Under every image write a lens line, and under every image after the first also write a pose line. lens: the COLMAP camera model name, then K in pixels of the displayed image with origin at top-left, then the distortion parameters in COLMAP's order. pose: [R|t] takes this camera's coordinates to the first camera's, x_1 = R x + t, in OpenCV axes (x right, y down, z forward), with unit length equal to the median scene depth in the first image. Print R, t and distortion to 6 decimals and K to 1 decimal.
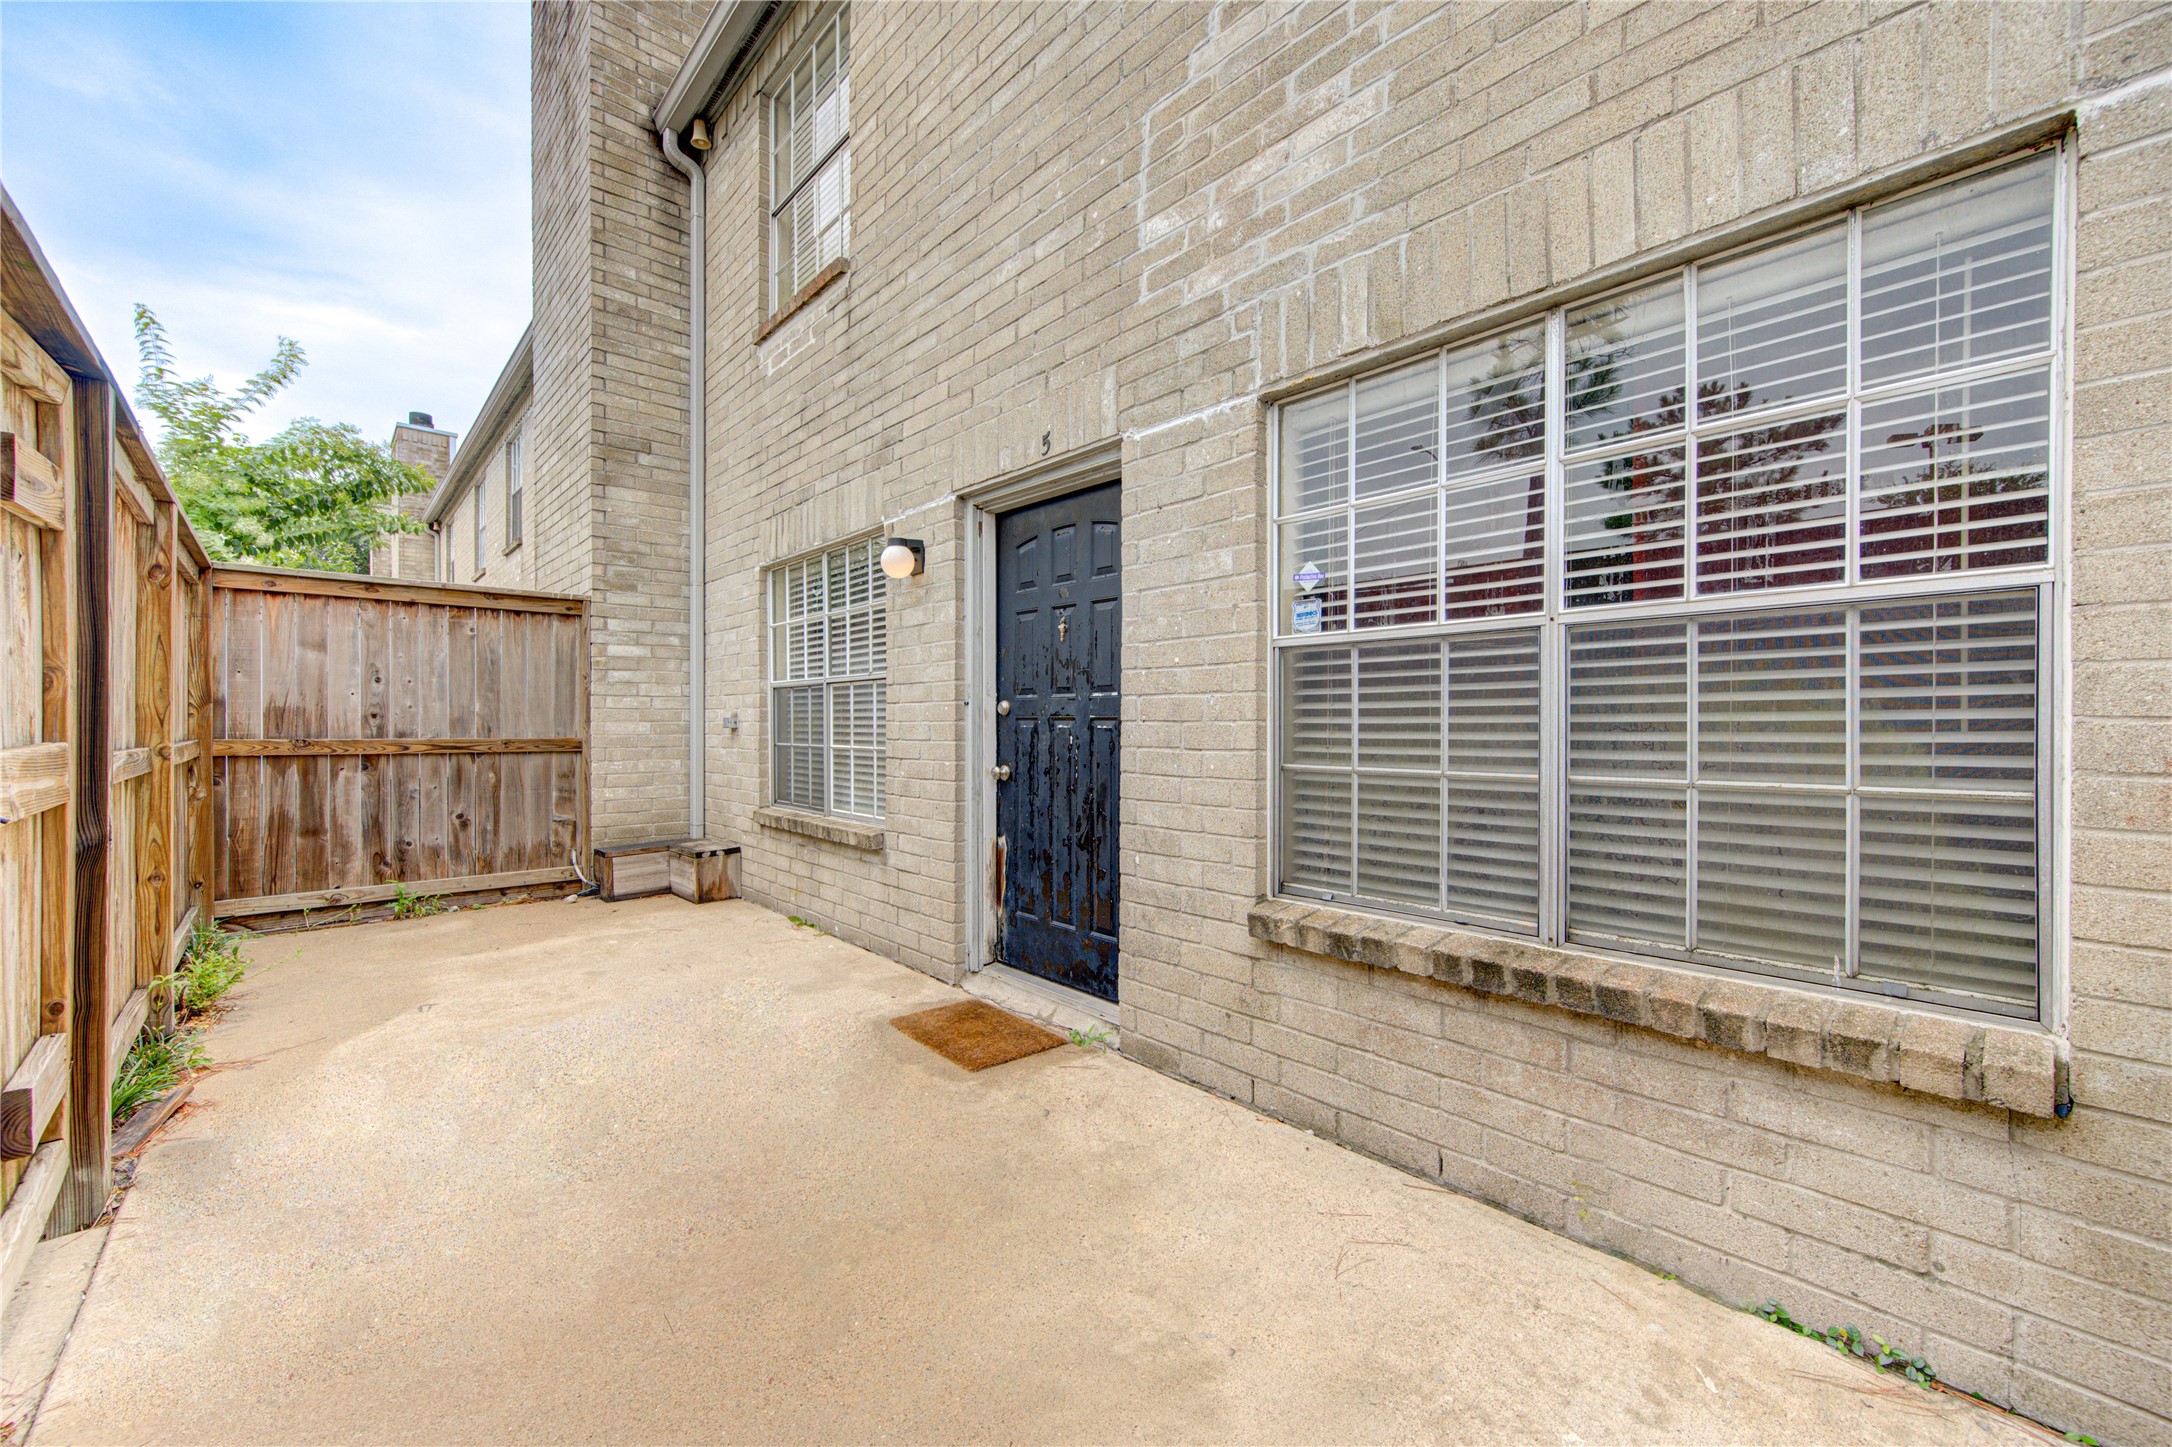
lens RADIAL K [[846.6, 0, 1092.3], [0, 846.6, 736.6], [0, 0, 1]] dist [0.001522, -0.000185]
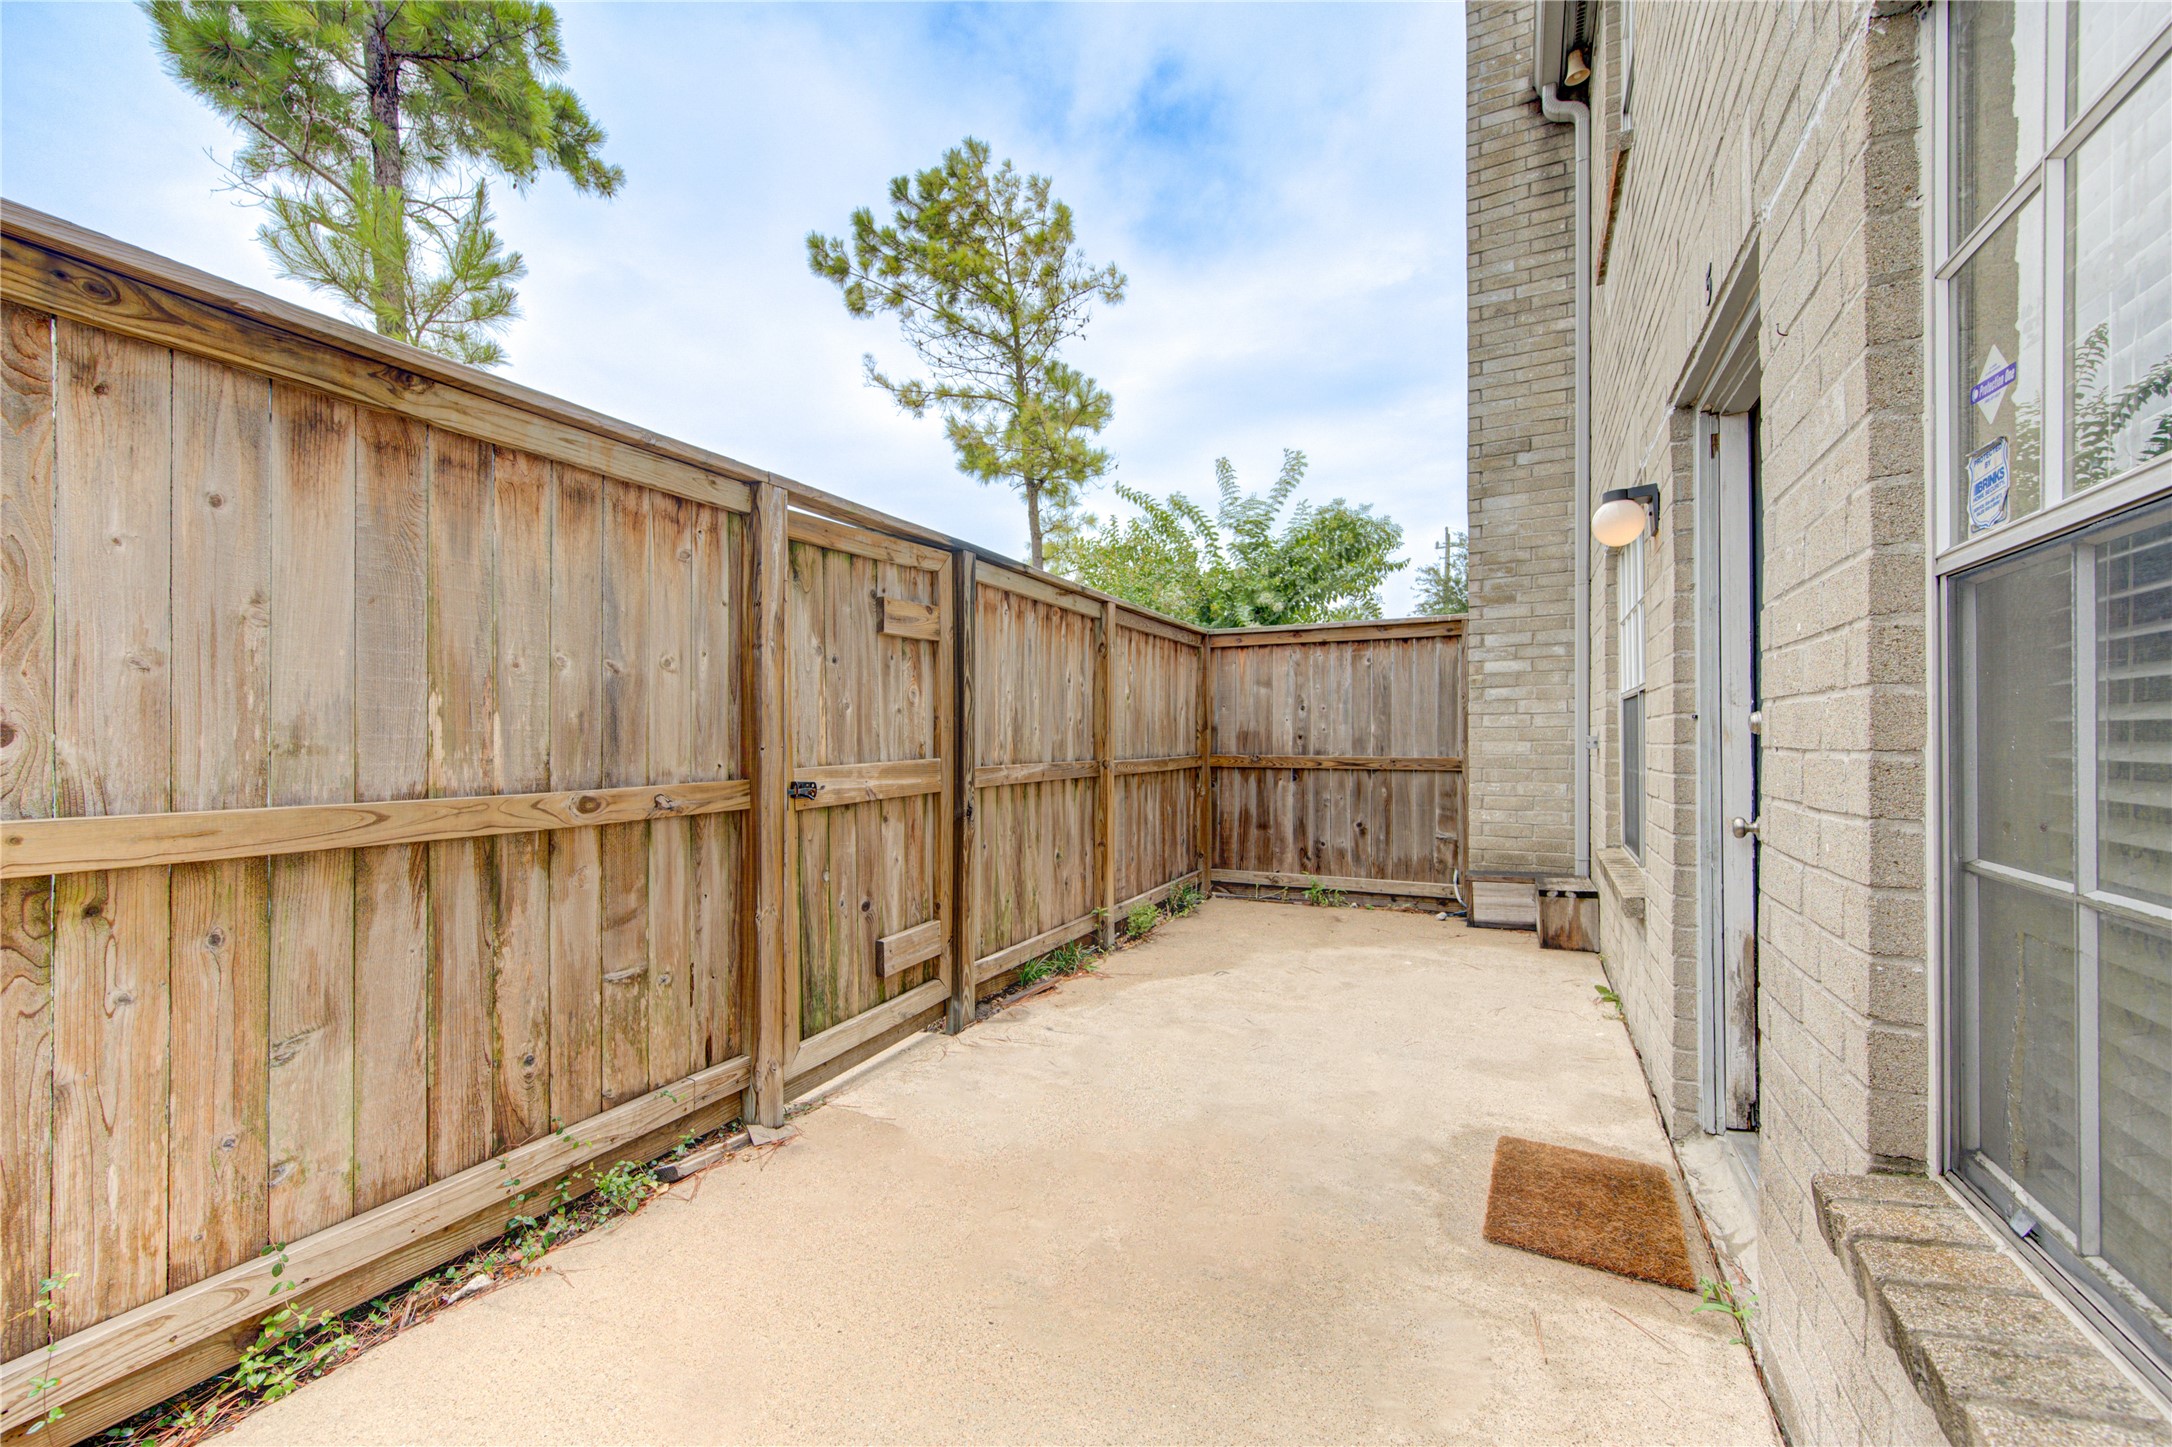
lens RADIAL K [[888.7, 0, 1075.7], [0, 888.7, 745.1], [0, 0, 1]] dist [0.002234, -0.000045]
pose [[0.350748, 0.003976, -0.936461, 0.237979], [-0.011829, 0.999930, -0.000185, -0.008266], [0.936395, 0.011142, 0.350771, 0.225177]]
